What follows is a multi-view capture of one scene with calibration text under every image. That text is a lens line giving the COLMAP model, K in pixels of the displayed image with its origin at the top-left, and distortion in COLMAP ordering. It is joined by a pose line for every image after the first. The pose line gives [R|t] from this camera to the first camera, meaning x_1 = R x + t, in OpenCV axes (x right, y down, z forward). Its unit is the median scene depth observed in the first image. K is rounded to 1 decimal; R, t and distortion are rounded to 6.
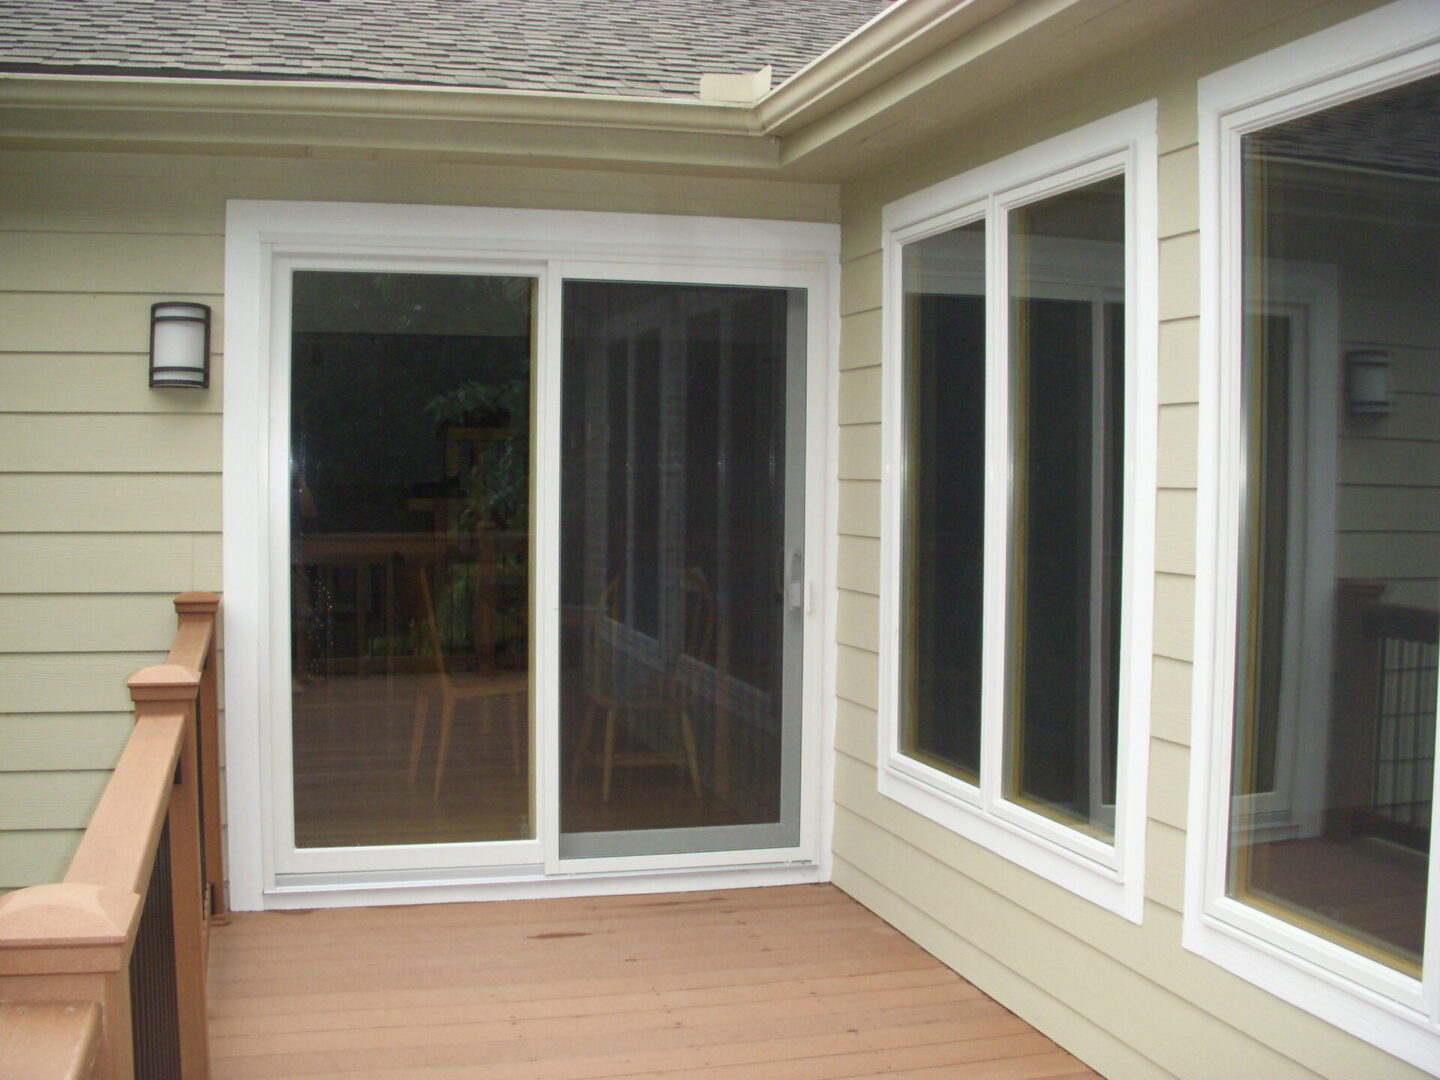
lens RADIAL K [[1608.8, 0, 700.4], [0, 1608.8, 544.6], [0, 0, 1]] dist [-0.258821, 0.204804]
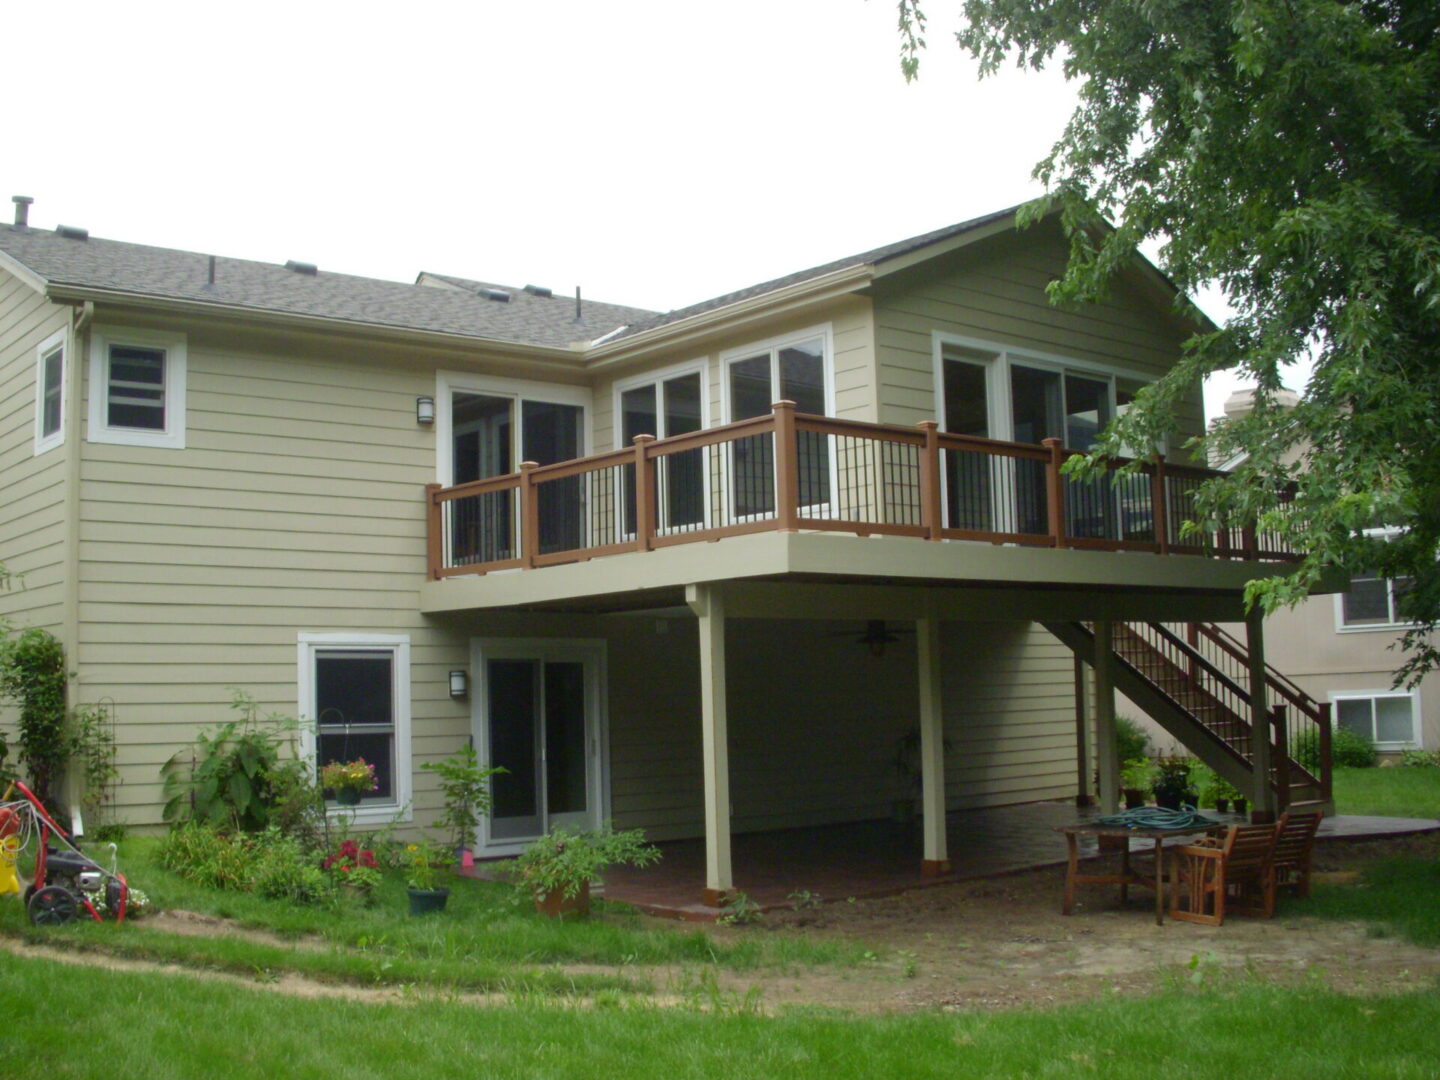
lens RADIAL K [[1608.8, 0, 700.4], [0, 1608.8, 544.6], [0, 0, 1]] dist [-0.258821, 0.204804]
pose [[0.912452, 0.009965, 0.409063, -1.192421], [0.050256, 0.989405, -0.136204, 0.654235], [-0.406086, 0.144837, 0.902284, -2.297515]]
